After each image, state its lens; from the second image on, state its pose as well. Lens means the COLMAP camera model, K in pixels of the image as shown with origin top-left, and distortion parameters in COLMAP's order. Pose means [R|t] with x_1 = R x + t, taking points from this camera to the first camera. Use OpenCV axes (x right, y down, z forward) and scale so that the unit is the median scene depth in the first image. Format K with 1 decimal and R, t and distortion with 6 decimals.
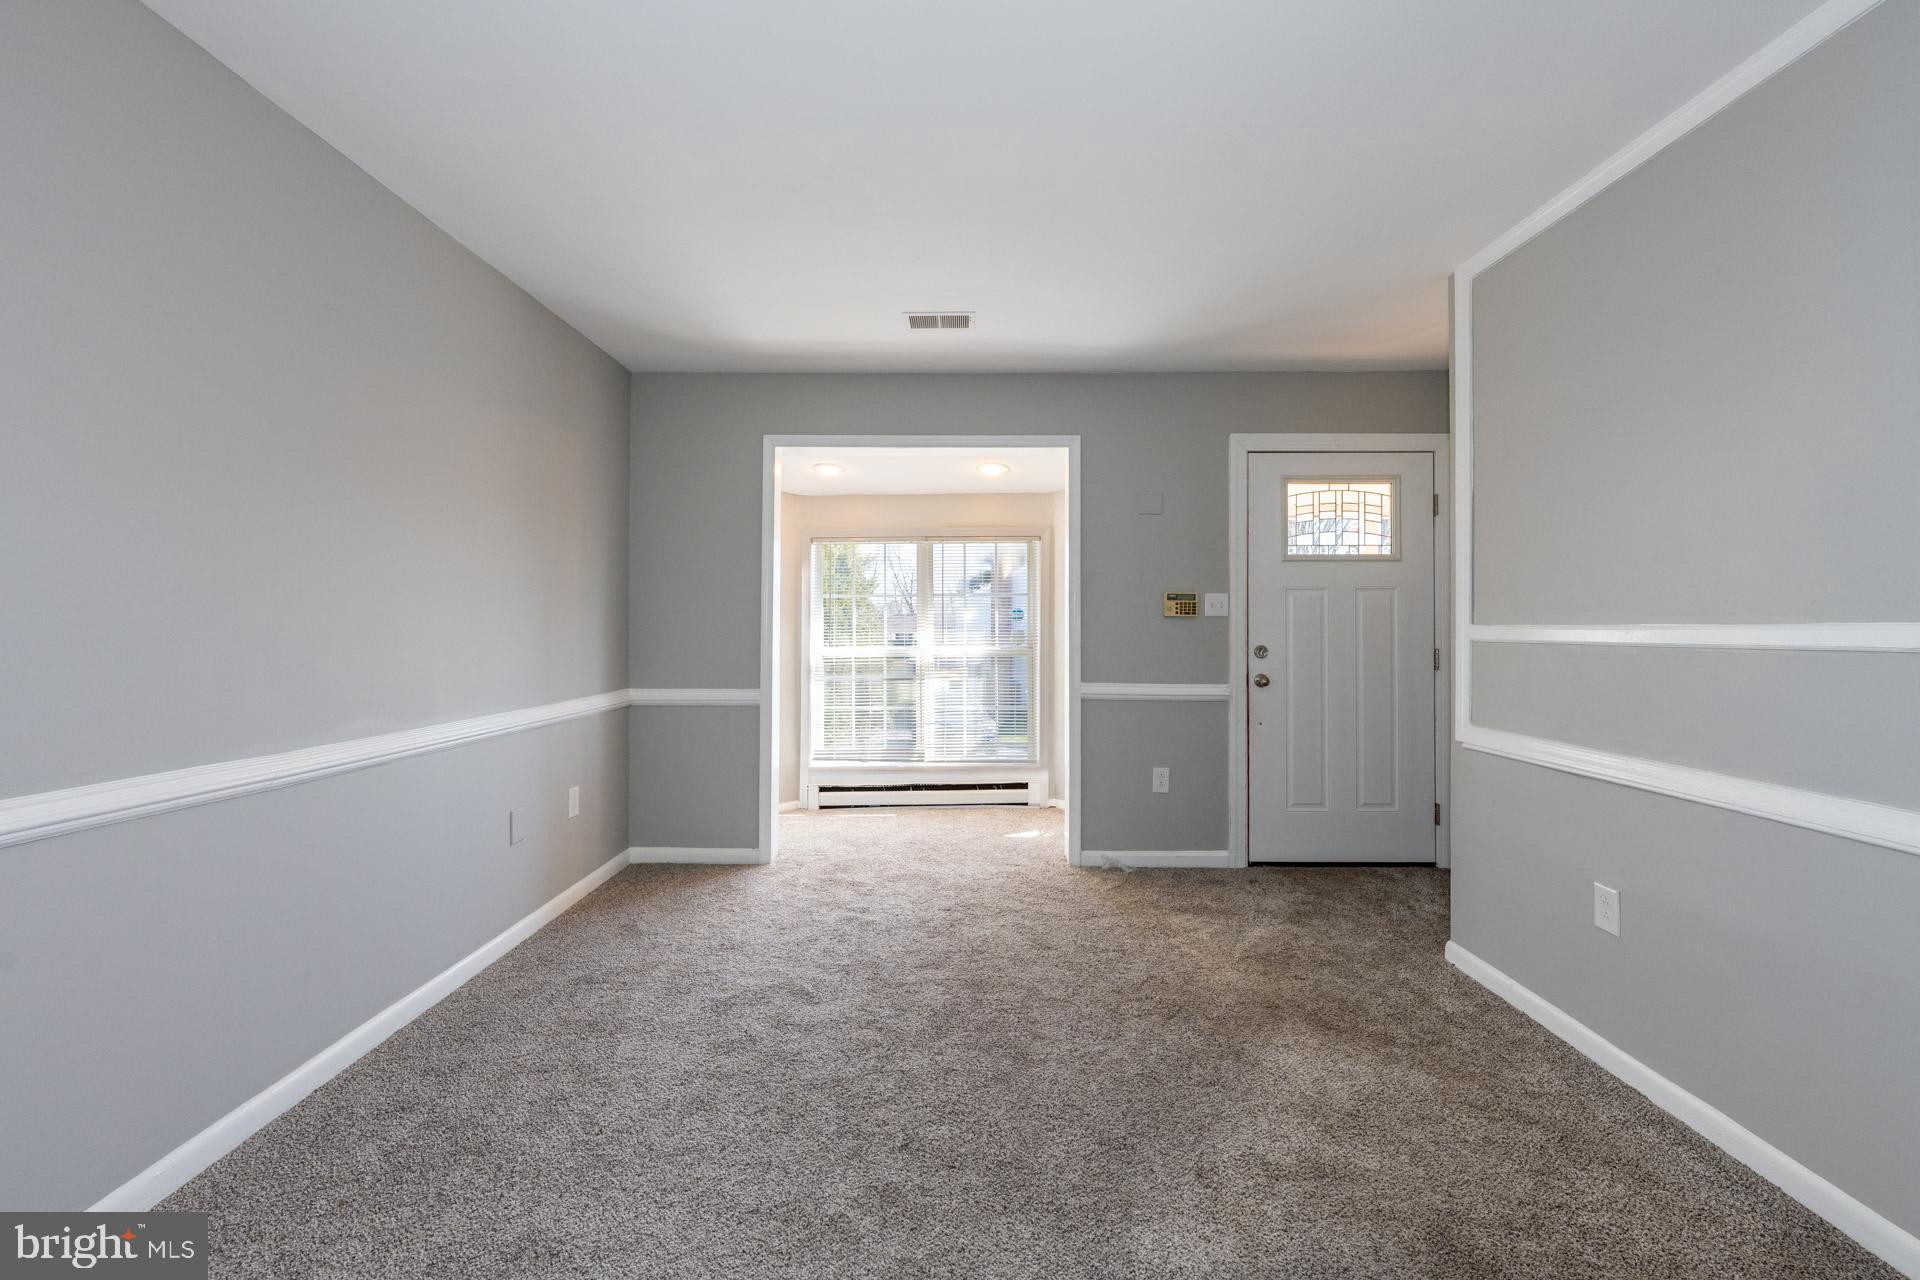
lens RADIAL K [[773.3, 0, 960.5], [0, 773.3, 616.5], [0, 0, 1]] dist [-0.000200, -0.000052]
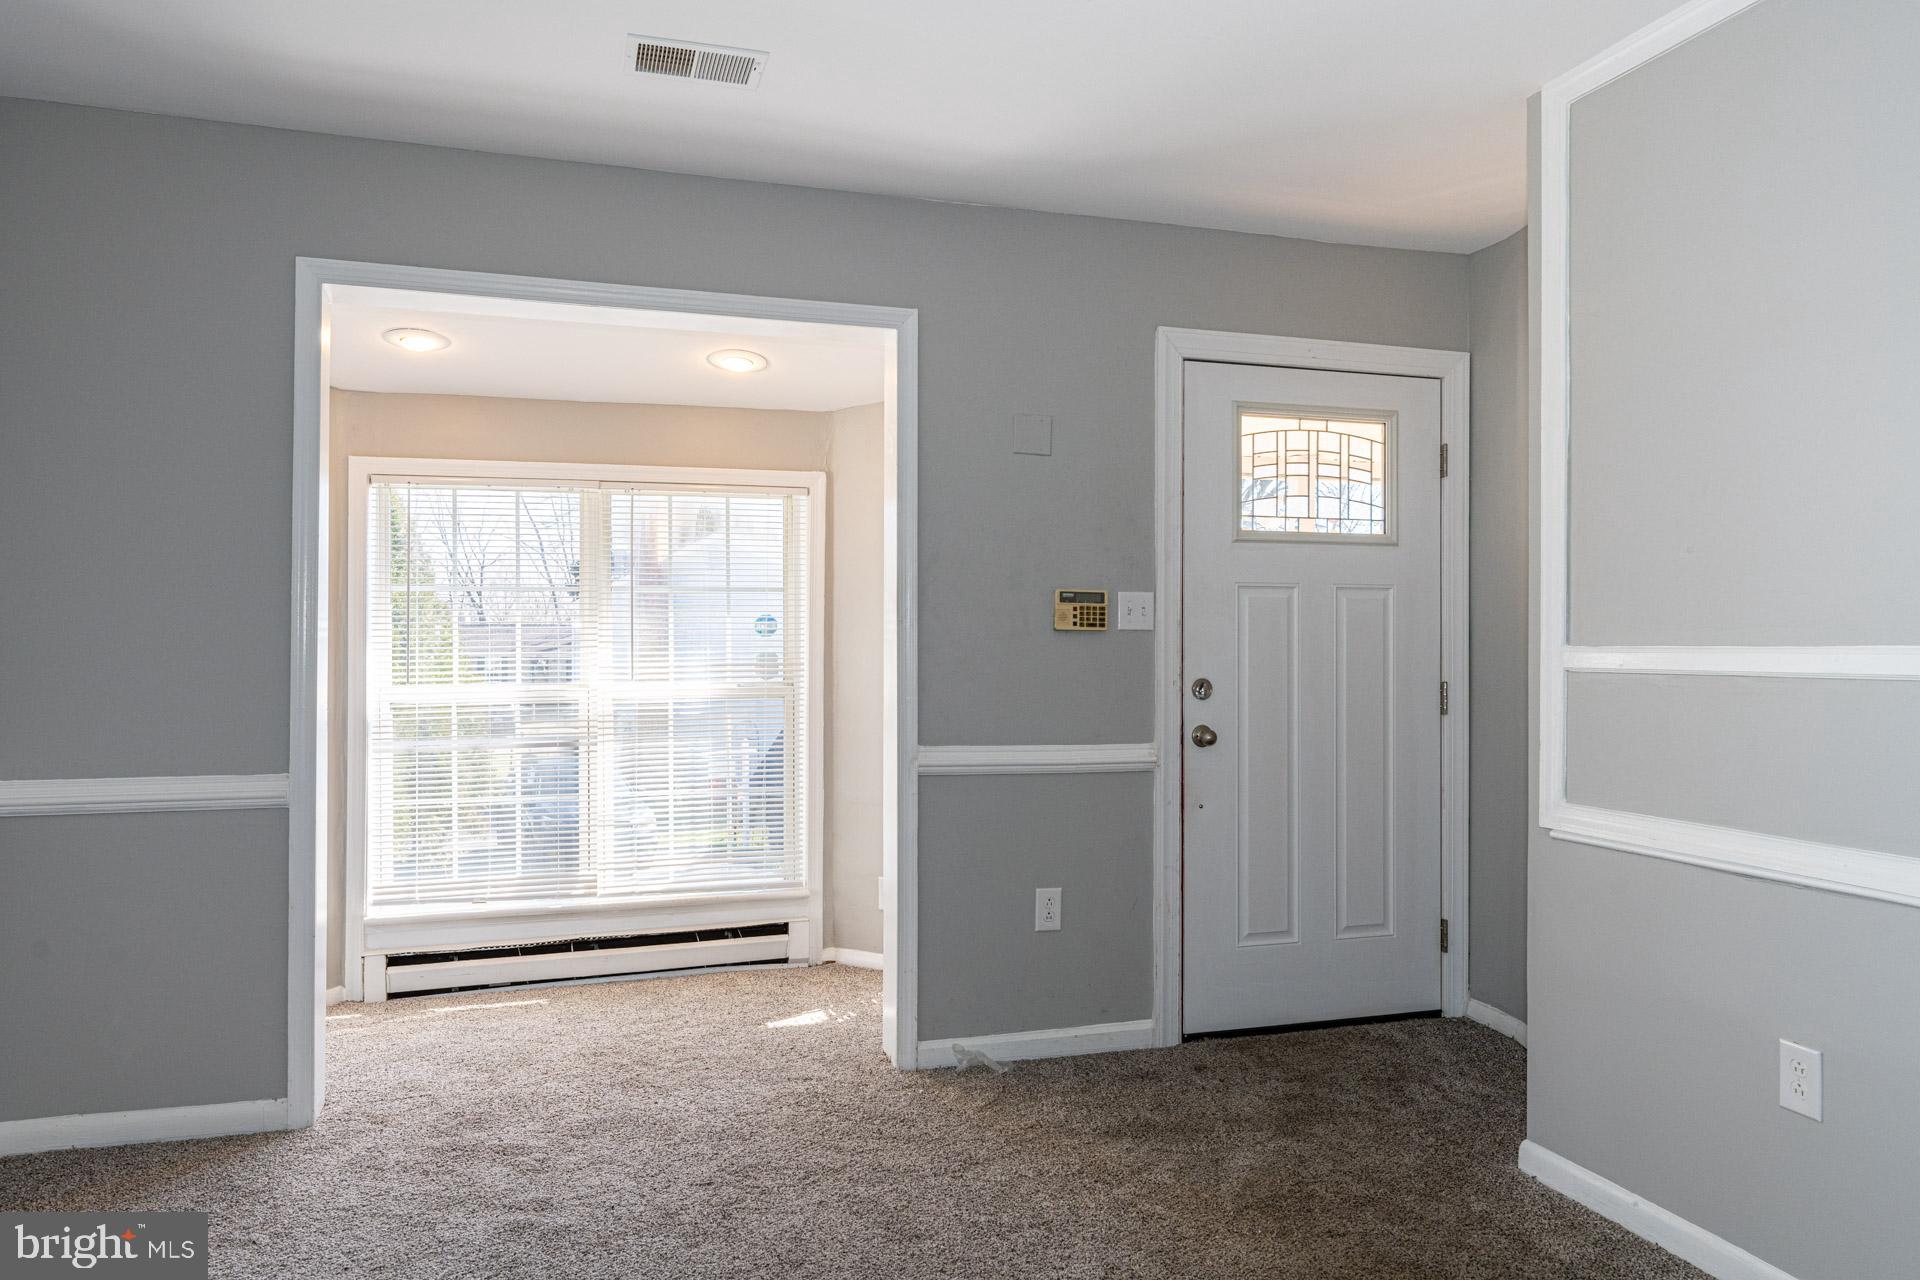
lens RADIAL K [[1268.2, 0, 960.0], [0, 1268.2, 640.0], [0, 0, 1]] dist [0.000682, -0.000983]
pose [[0.954695, 0.002514, 0.297576, -0.092789], [-0.005046, 0.999957, 0.007740, 0.000439], [-0.297544, -0.008891, 0.954667, 0.105029]]
